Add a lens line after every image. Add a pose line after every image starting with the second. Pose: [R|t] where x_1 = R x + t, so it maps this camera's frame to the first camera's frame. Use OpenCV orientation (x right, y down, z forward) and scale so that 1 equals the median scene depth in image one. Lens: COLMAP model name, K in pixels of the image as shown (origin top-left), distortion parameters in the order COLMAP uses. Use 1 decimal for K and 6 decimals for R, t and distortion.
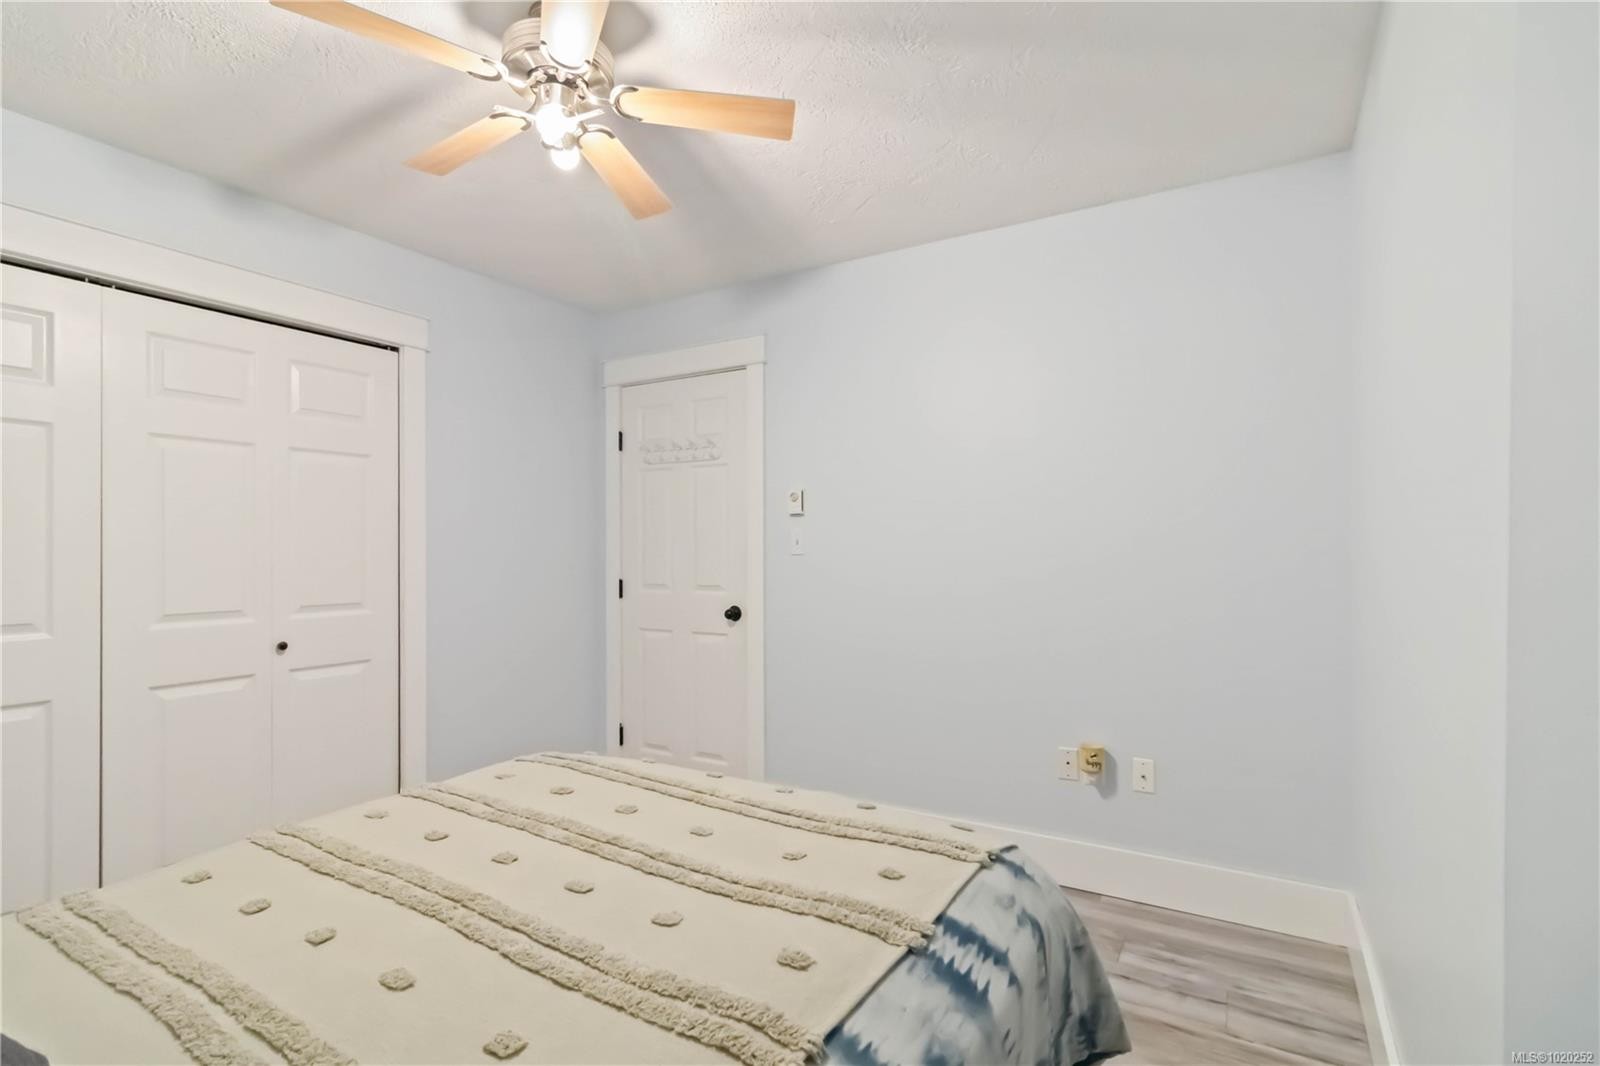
lens RADIAL K [[754.0, 0, 802.2], [0, 754.0, 539.7], [0, 0, 1]] dist [0.004442, 0.001035]
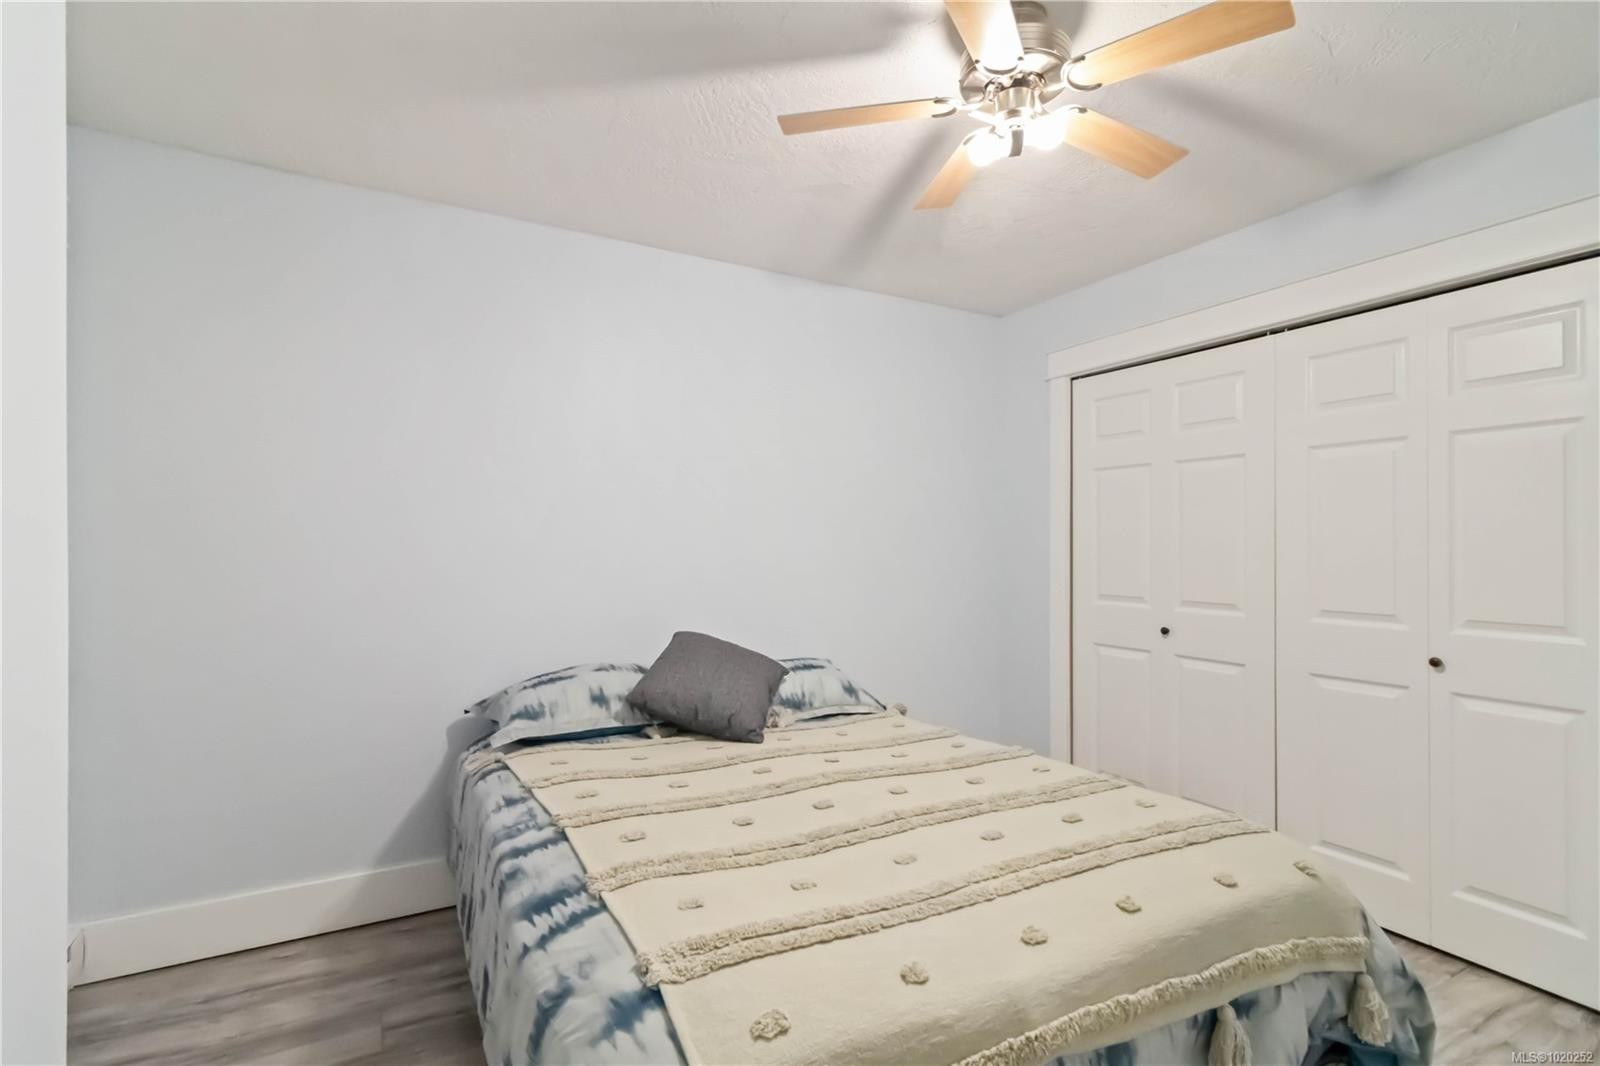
lens RADIAL K [[754.0, 0, 798.7], [0, 754.0, 539.8], [0, 0, 1]] dist [0.004442, 0.001035]
pose [[-0.493942, -0.006836, -0.869468, 0.936541], [0.005847, 0.999920, -0.011183, 0.010678], [0.869475, -0.010608, -0.493862, 1.712179]]
